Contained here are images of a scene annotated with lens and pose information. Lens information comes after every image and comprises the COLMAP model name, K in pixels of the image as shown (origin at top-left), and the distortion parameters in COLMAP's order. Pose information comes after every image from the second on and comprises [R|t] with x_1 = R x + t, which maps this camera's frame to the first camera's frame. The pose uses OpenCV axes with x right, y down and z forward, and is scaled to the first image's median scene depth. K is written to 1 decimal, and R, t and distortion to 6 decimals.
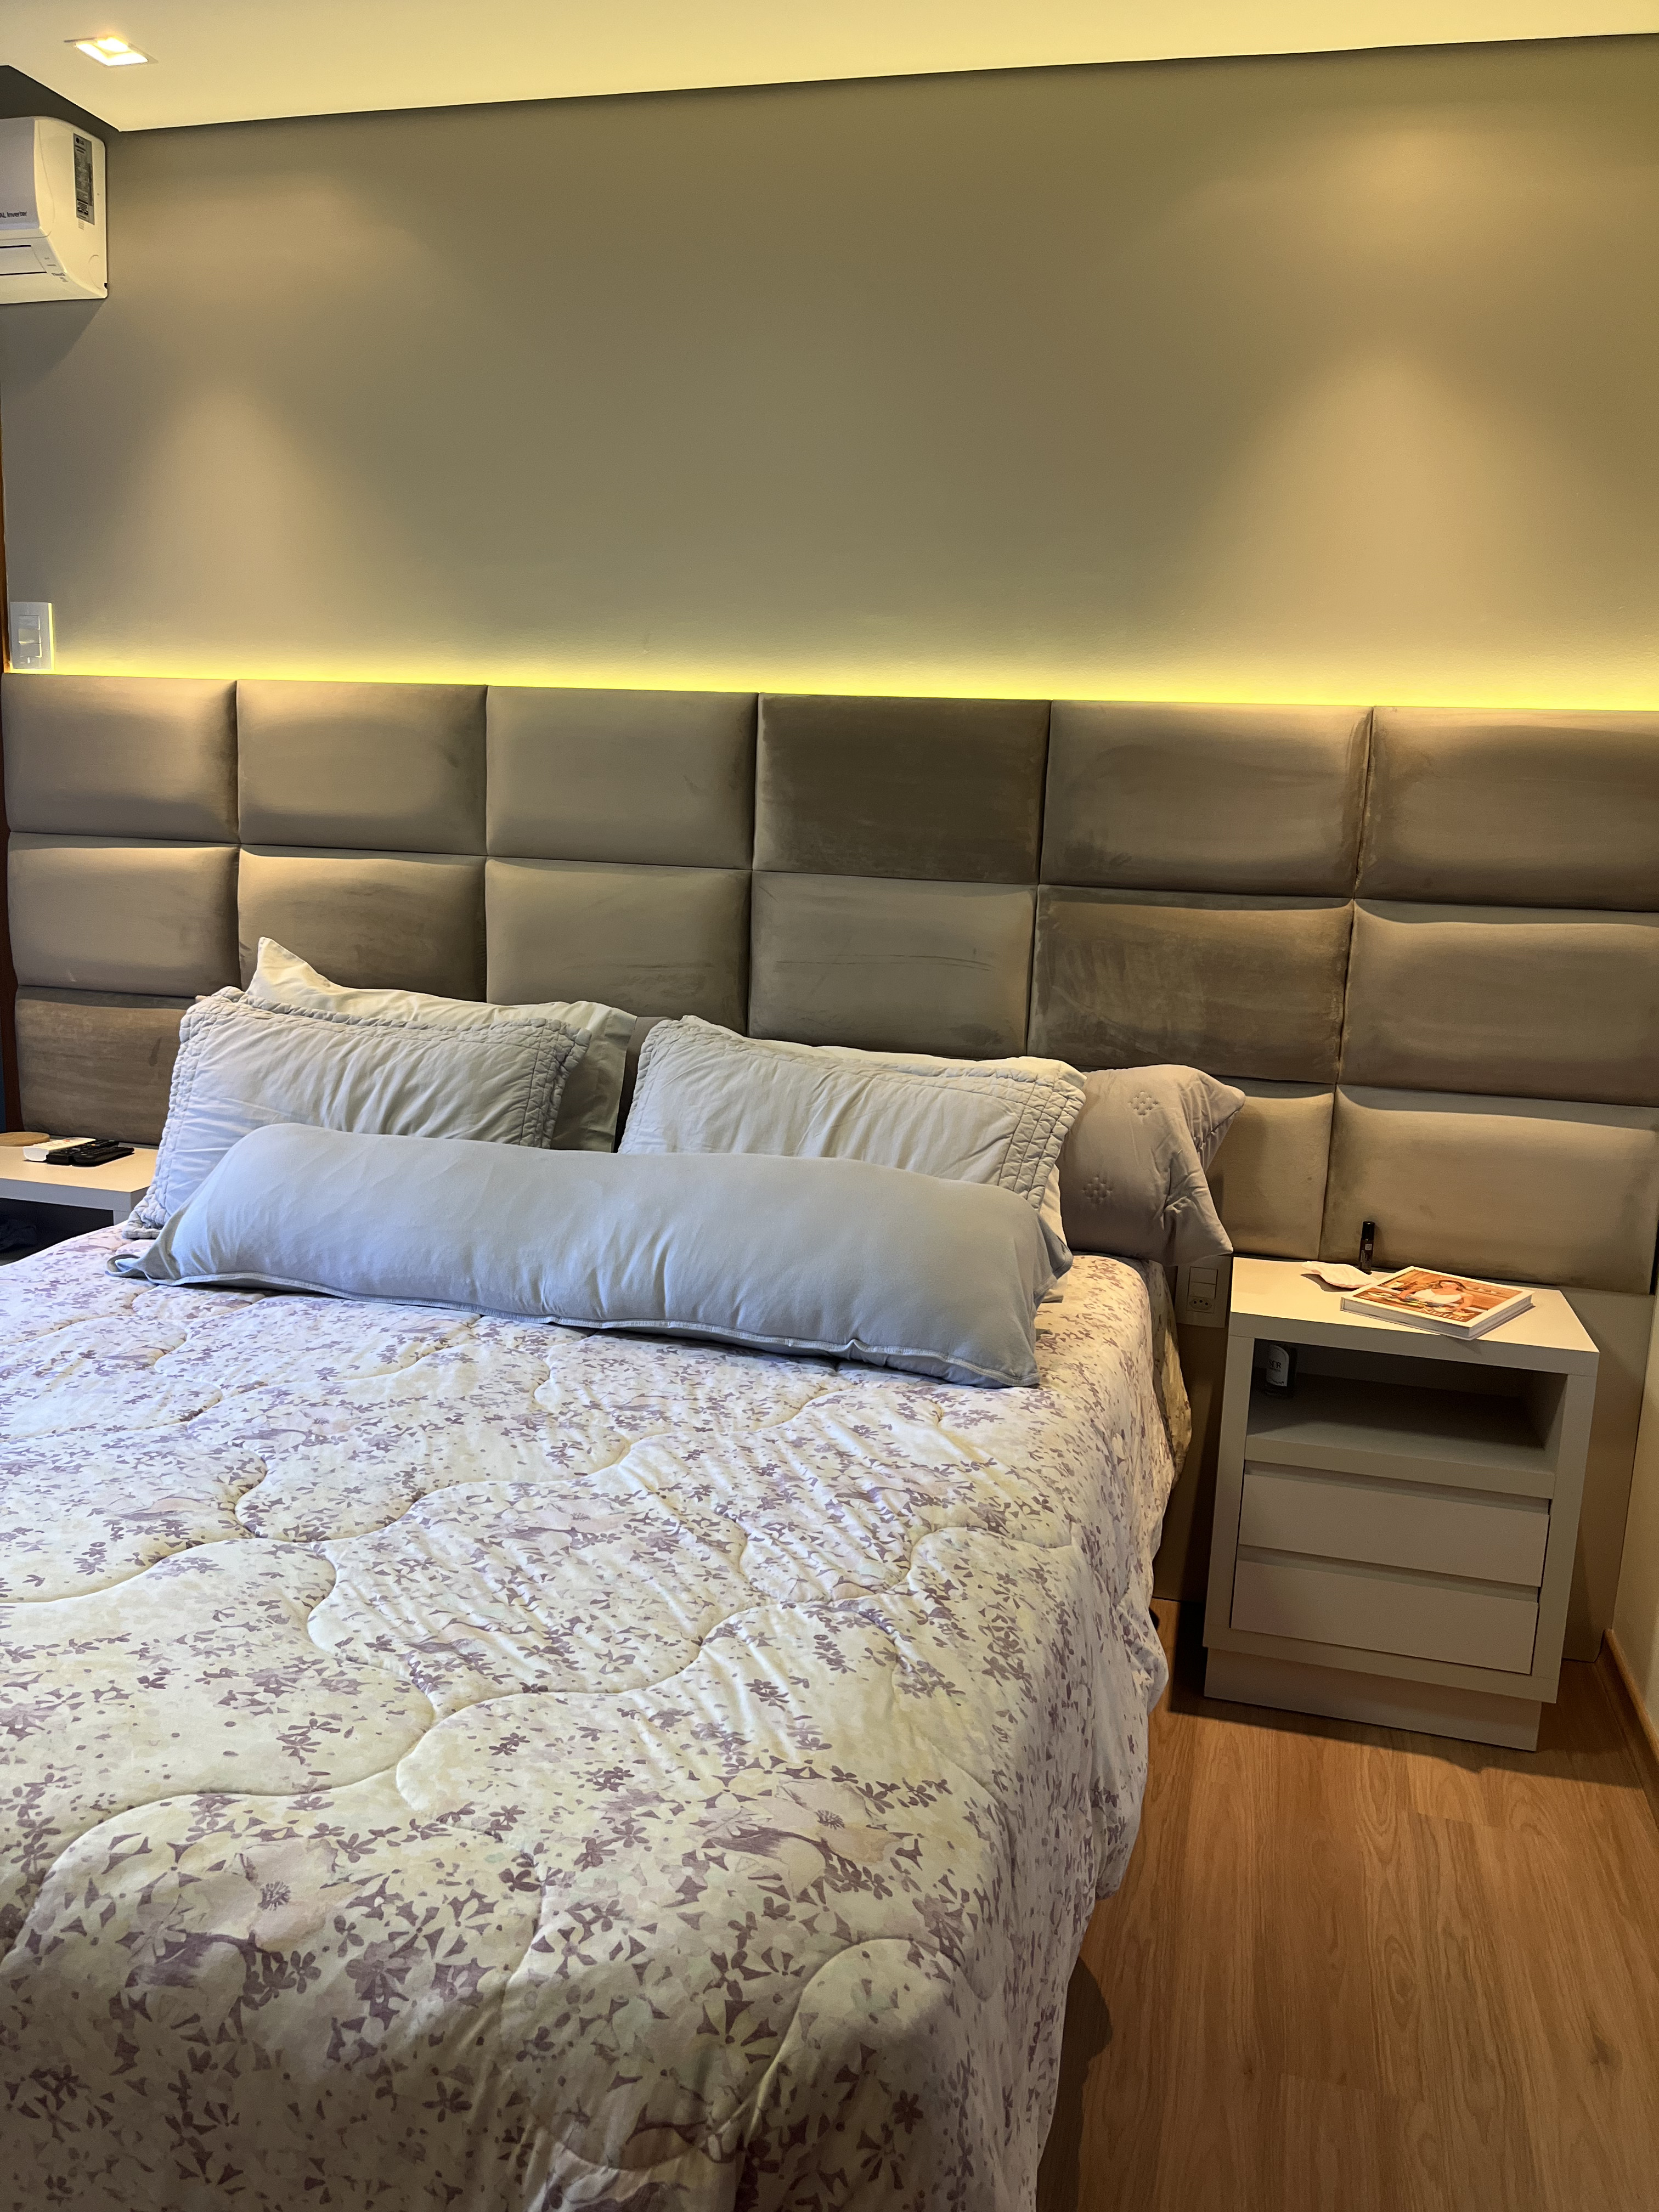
lens RADIAL K [[1683.1, 0, 833.4], [0, 1683.1, 1098.6], [0, 0, 1]] dist [0.046908, -0.070093]
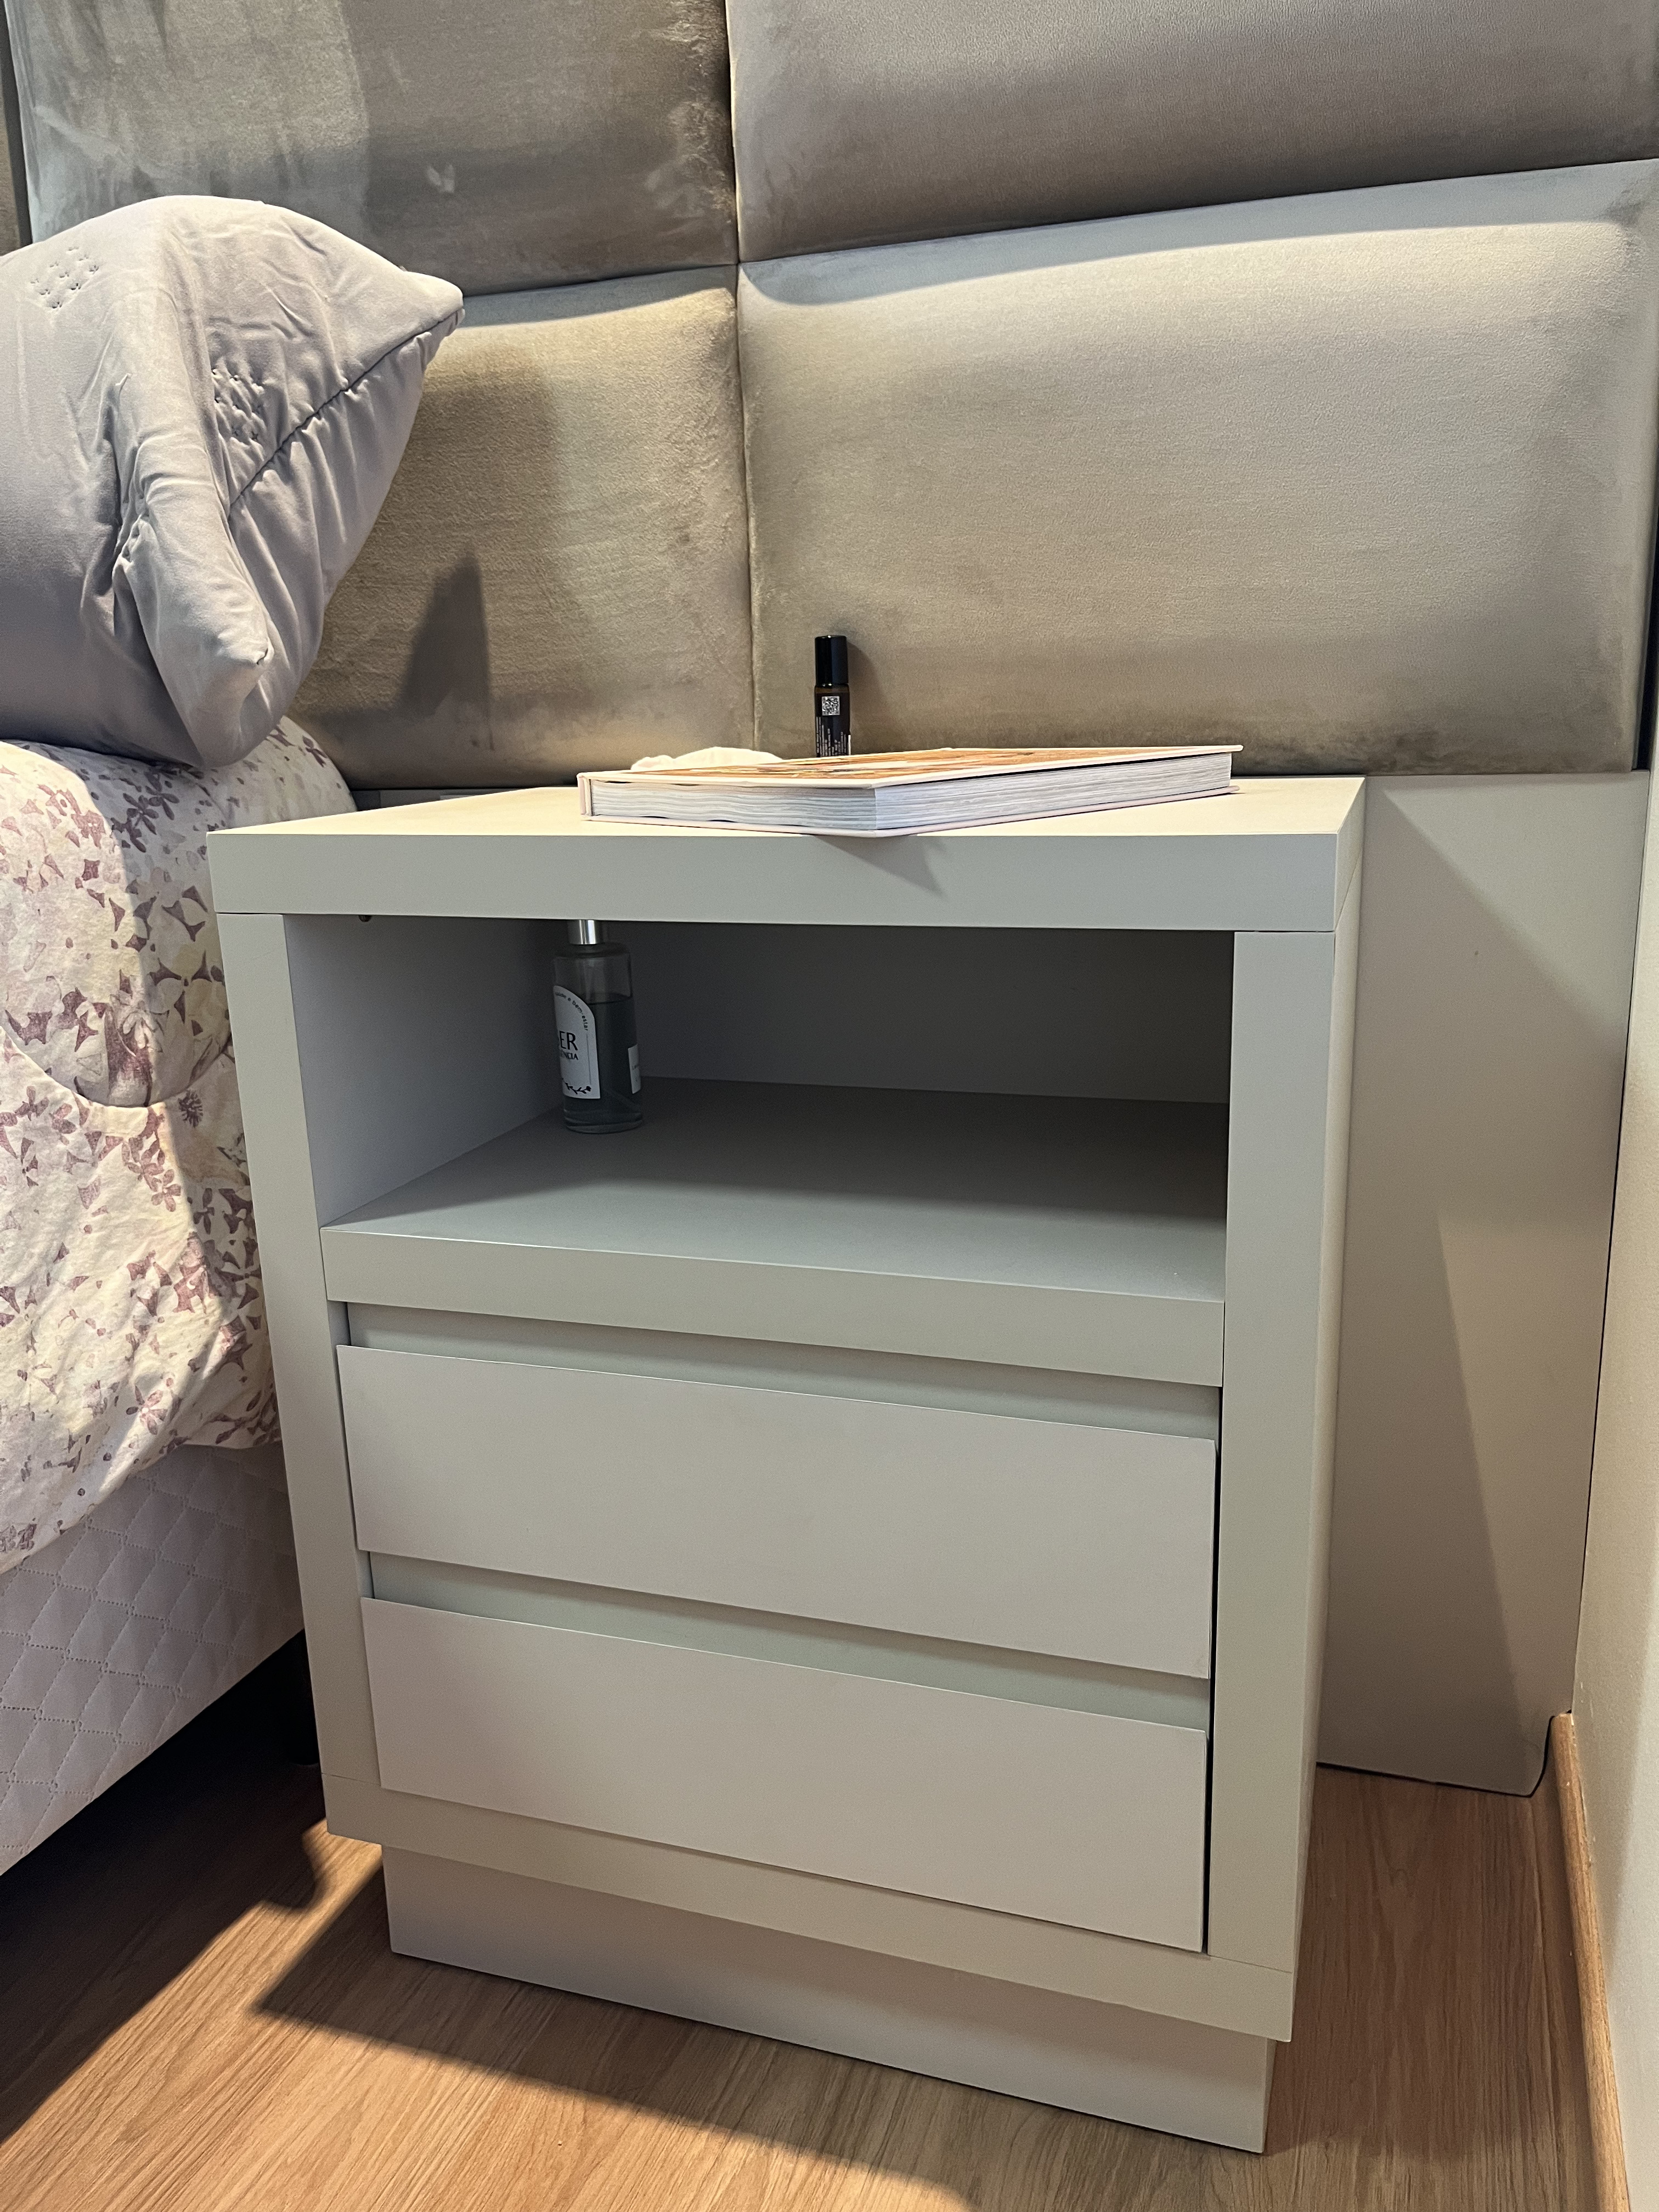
lens RADIAL K [[1717.0, 0, 836.5], [0, 1717.0, 1108.6], [0, 0, 1]] dist [0.049377, -0.091299]
pose [[0.995205, -0.049352, -0.084448, 0.581902], [0.055465, 0.995887, 0.071639, 0.248387], [0.080565, -0.075980, 0.993849, 1.067363]]
